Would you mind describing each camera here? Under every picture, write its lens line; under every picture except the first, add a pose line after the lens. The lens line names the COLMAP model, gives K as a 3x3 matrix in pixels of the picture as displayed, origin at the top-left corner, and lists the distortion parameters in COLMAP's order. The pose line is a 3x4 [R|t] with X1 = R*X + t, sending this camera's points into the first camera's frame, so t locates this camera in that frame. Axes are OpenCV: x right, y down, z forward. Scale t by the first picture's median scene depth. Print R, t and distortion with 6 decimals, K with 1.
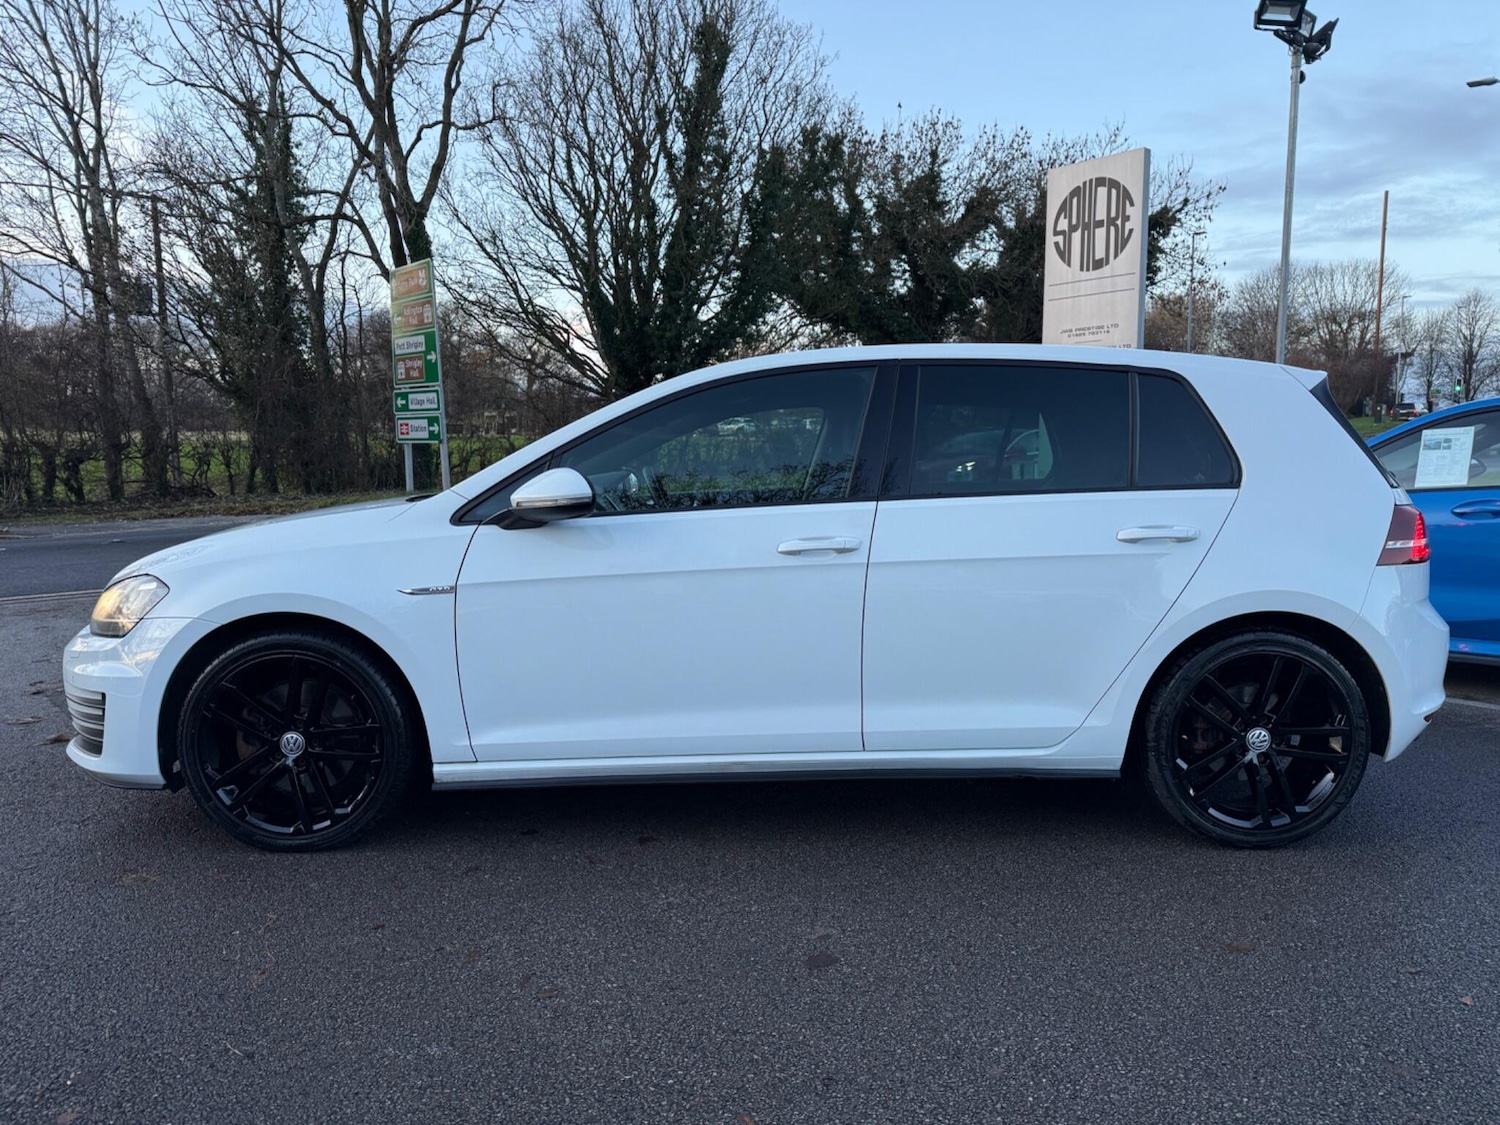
lens RADIAL K [[1078.5, 0, 744.8], [0, 1078.5, 570.7], [0, 0, 1]] dist [0.012332, -0.014187]
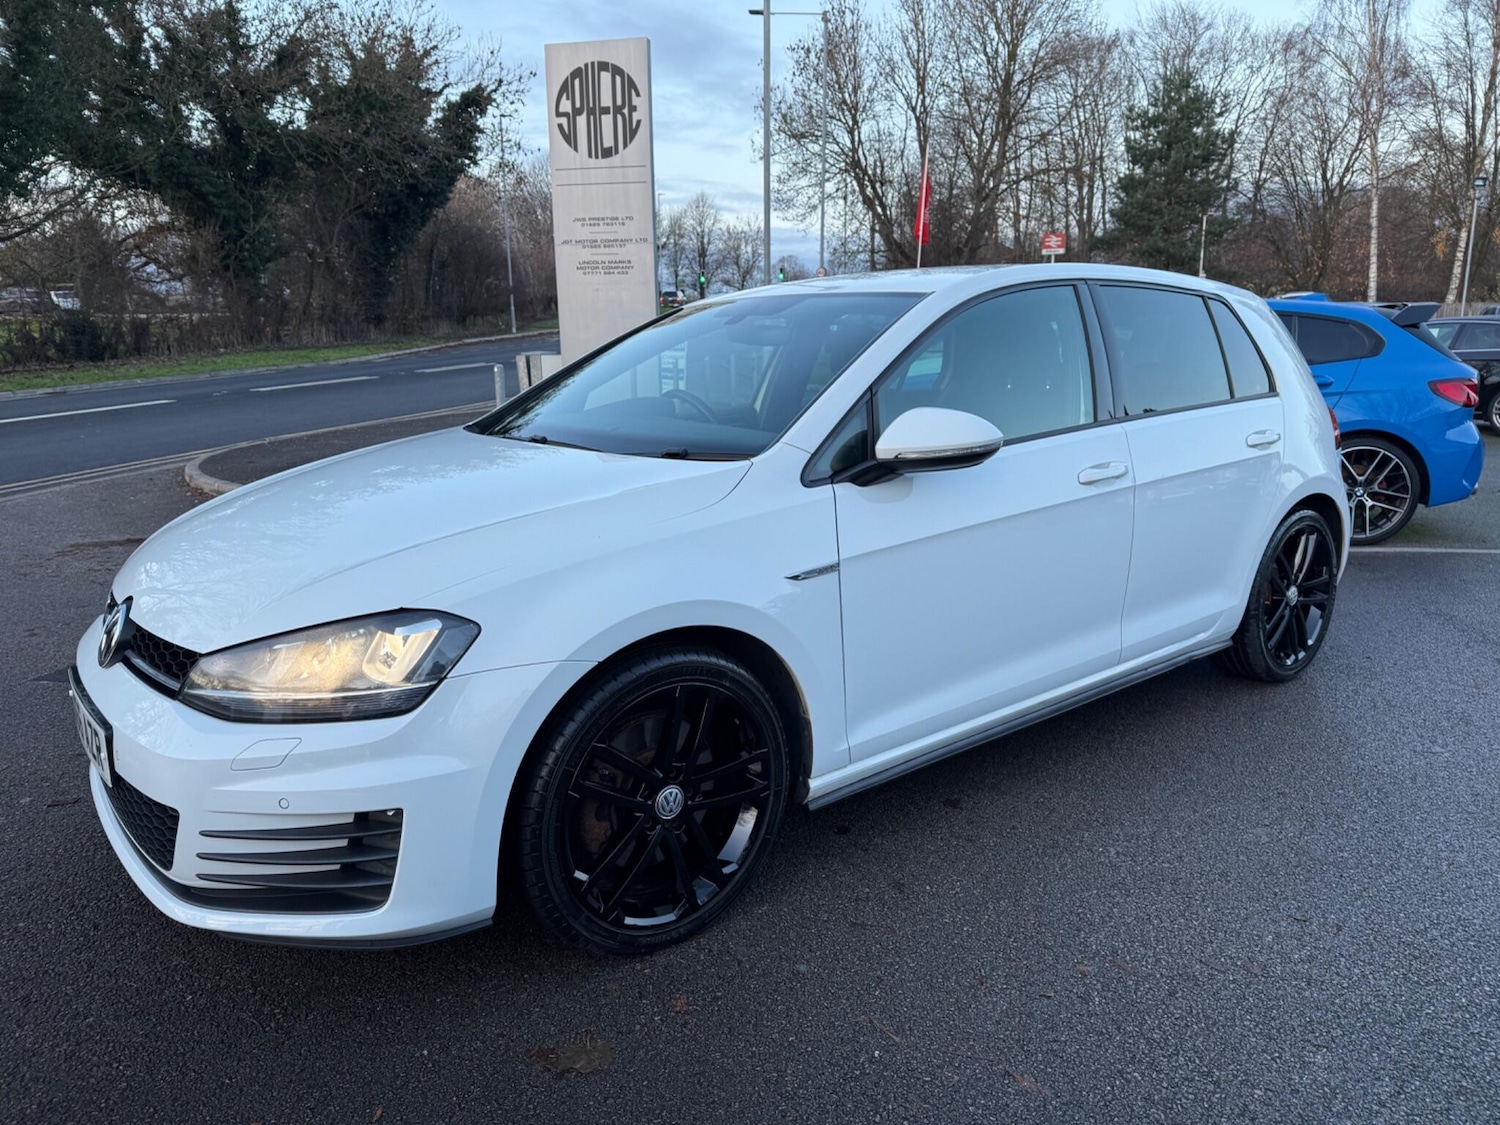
lens RADIAL K [[1078.5, 0, 744.8], [0, 1078.5, 570.7], [0, 0, 1]] dist [0.012332, -0.014187]
pose [[0.789439, -0.131934, 0.599483, -0.222644], [0.065852, 0.989195, 0.130983, -0.024632], [-0.610287, -0.063925, 0.789597, 0.112090]]
